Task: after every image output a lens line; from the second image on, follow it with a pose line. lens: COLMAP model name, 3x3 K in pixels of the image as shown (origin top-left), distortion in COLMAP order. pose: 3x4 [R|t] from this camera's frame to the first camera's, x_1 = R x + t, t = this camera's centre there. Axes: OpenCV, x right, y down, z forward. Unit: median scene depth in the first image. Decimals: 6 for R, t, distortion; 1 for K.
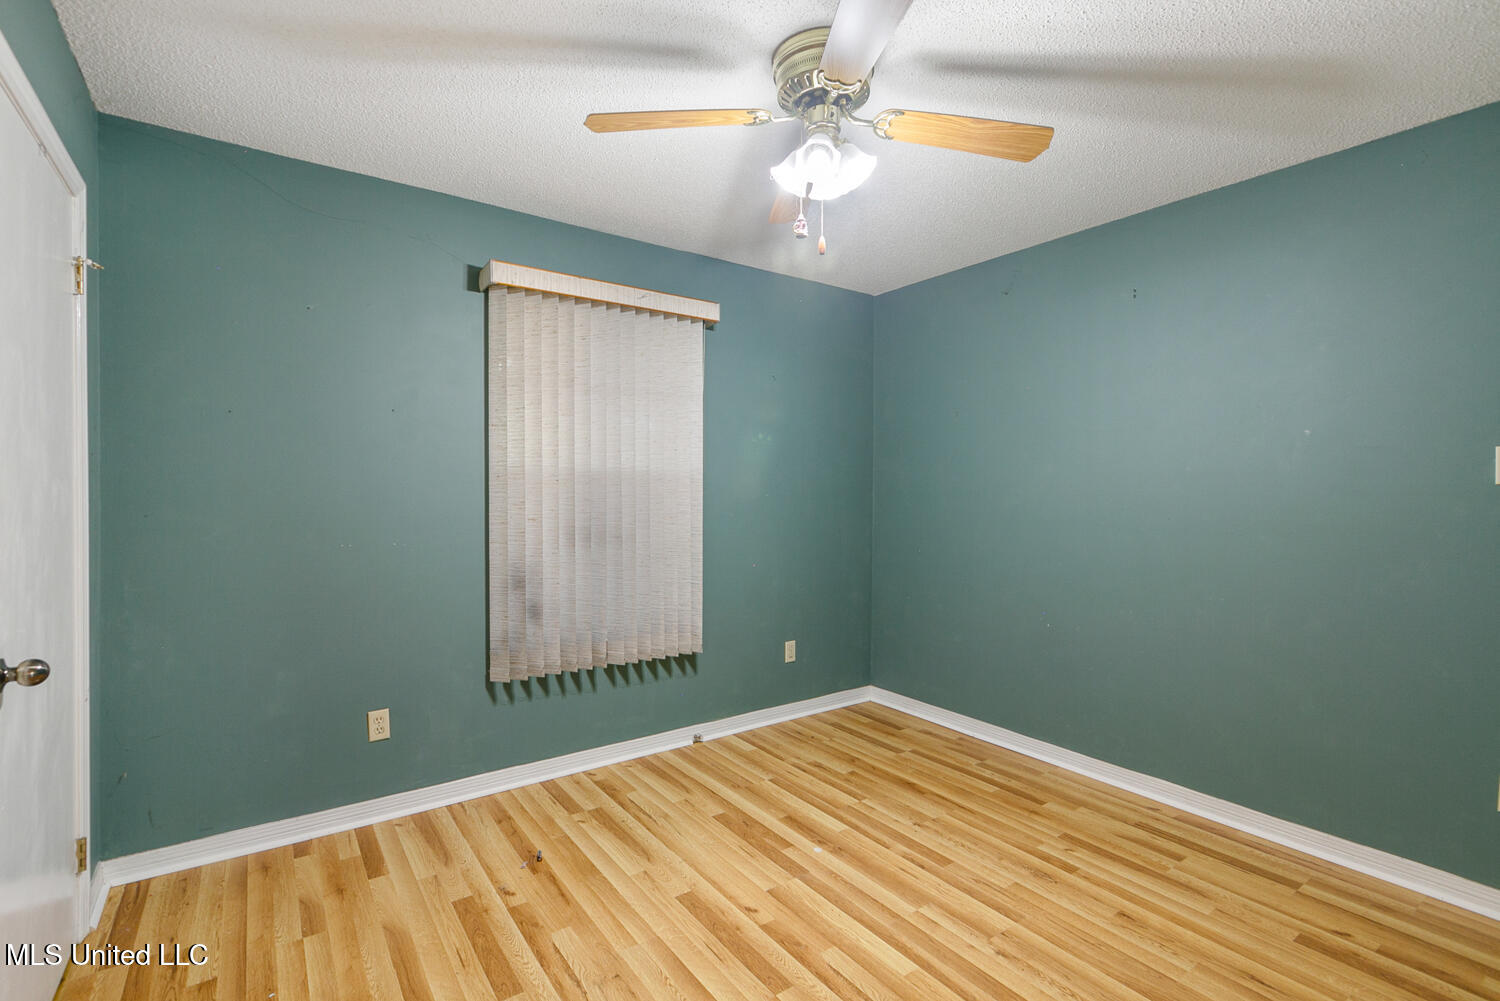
lens RADIAL K [[694.1, 0, 749.7], [0, 694.1, 497.4], [0, 0, 1]] dist [0.004124, 0.001041]
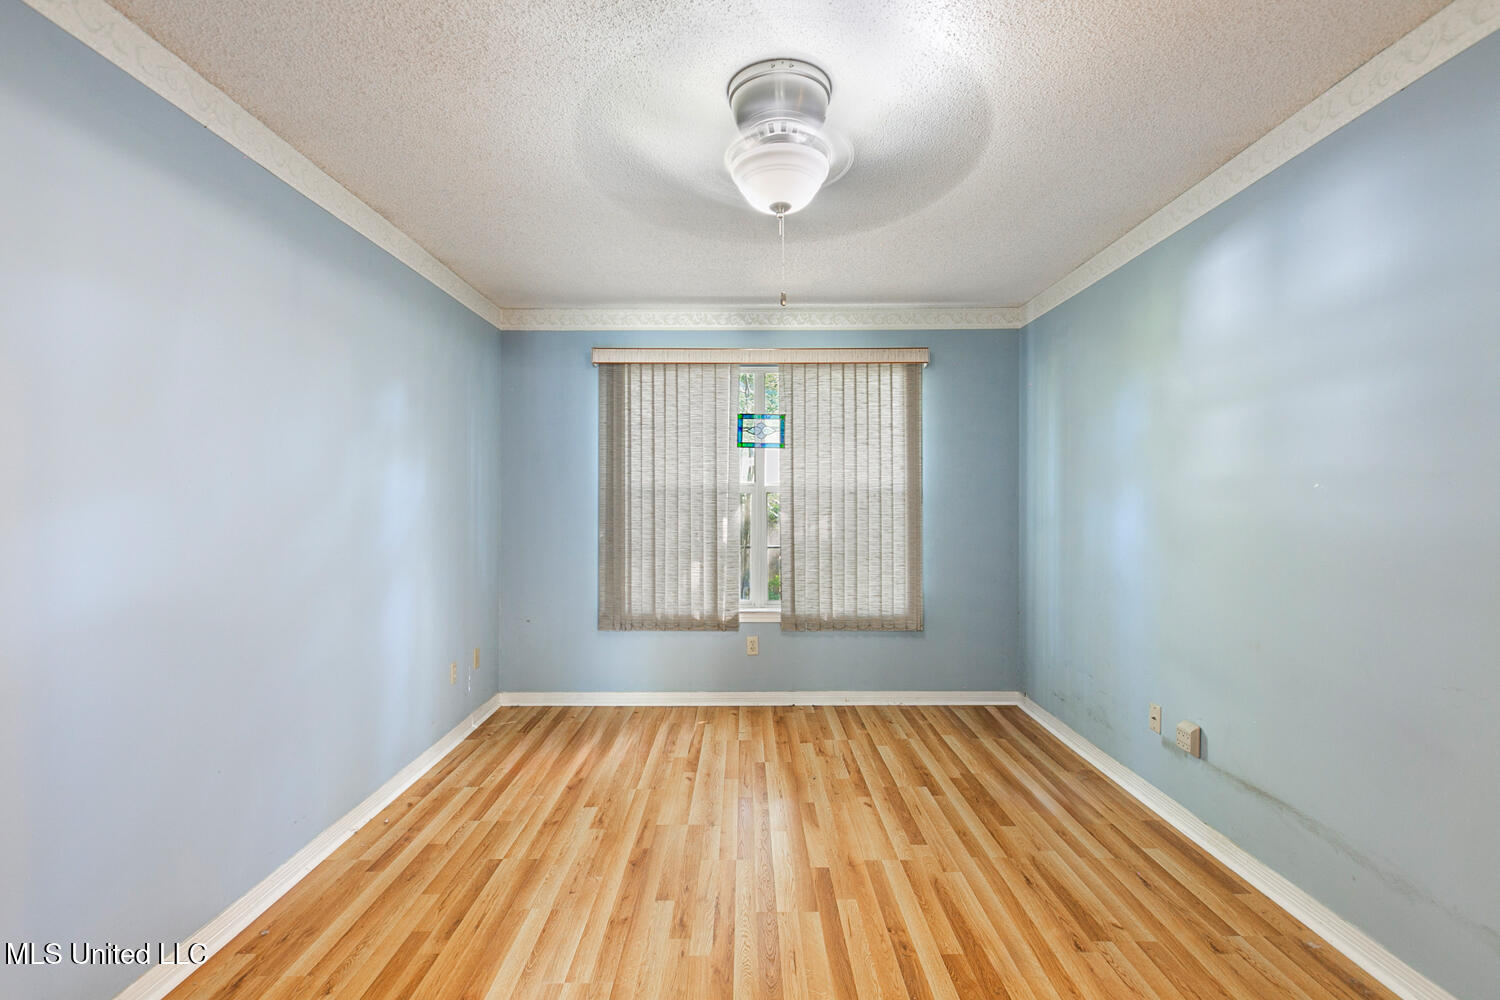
lens RADIAL K [[694.1, 0, 749.3], [0, 694.1, 500.1], [0, 0, 1]] dist [0.004124, 0.001041]
pose [[-0.818518, -0.008401, 0.574419, -0.929117], [-0.005964, 0.999963, 0.006127, -0.018863], [-0.574450, 0.001590, -0.818538, 1.849983]]
